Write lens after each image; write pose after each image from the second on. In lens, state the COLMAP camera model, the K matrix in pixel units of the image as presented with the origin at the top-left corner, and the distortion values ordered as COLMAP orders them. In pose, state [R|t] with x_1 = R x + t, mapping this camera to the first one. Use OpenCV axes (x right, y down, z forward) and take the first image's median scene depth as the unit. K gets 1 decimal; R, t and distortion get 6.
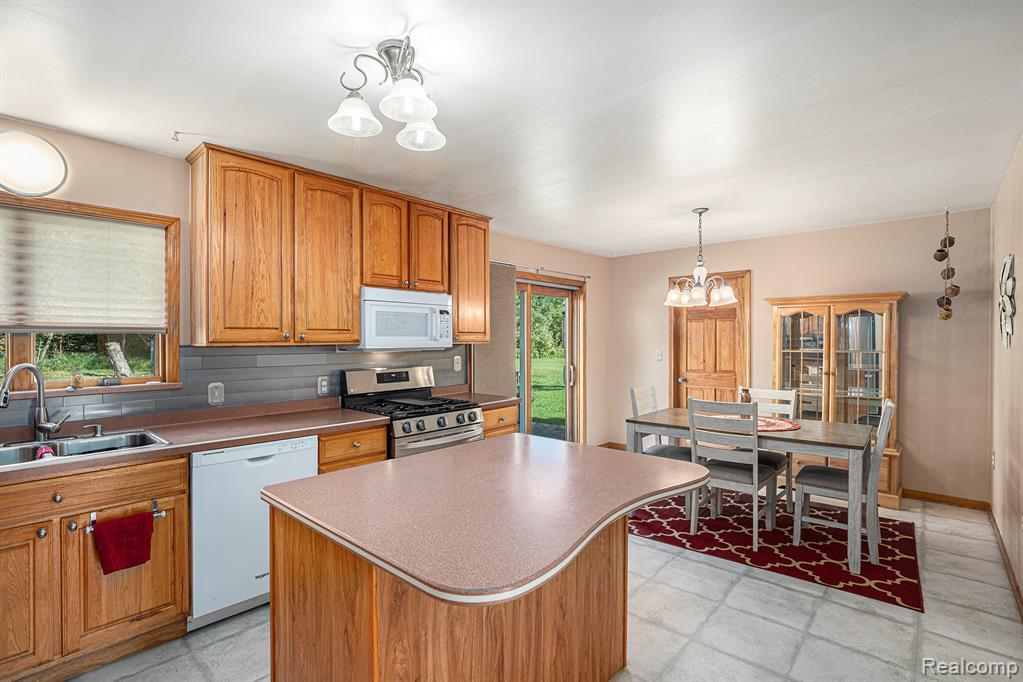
lens RADIAL K [[488.2, 0, 505.3], [0, 488.2, 341.4], [0, 0, 1]] dist [-0.000998, -0.000355]
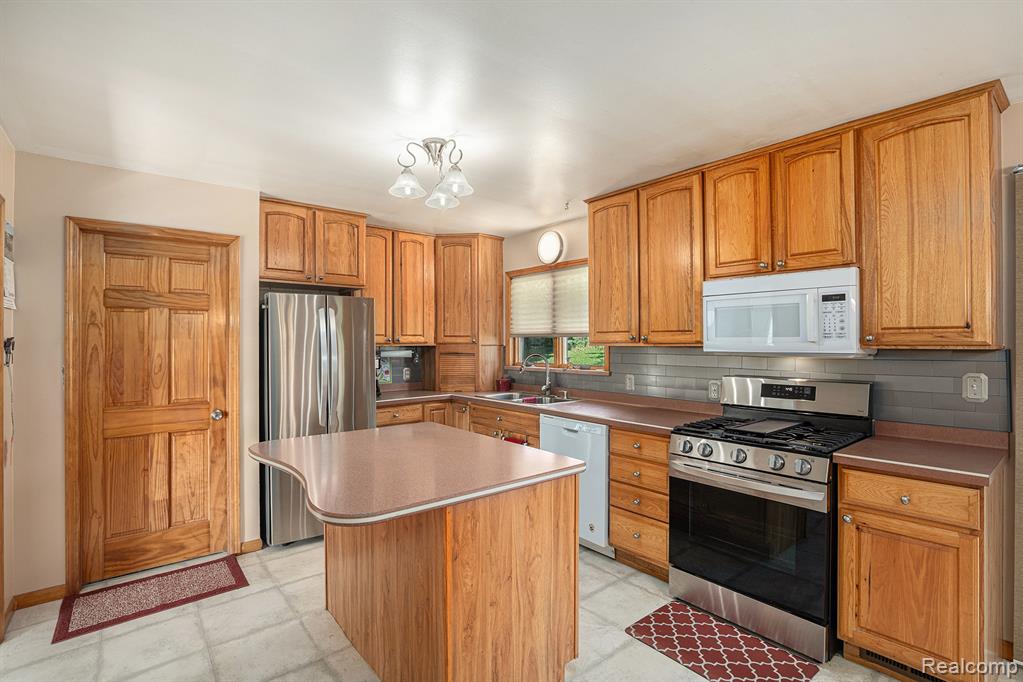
lens RADIAL K [[488.2, 0, 505.2], [0, 488.2, 339.9], [0, 0, 1]] dist [-0.000998, -0.000355]
pose [[-0.140667, -0.000543, -0.990057, 0.640048], [-0.001464, 0.999999, -0.000340, -0.004646], [0.990056, 0.001402, -0.140668, 0.772895]]
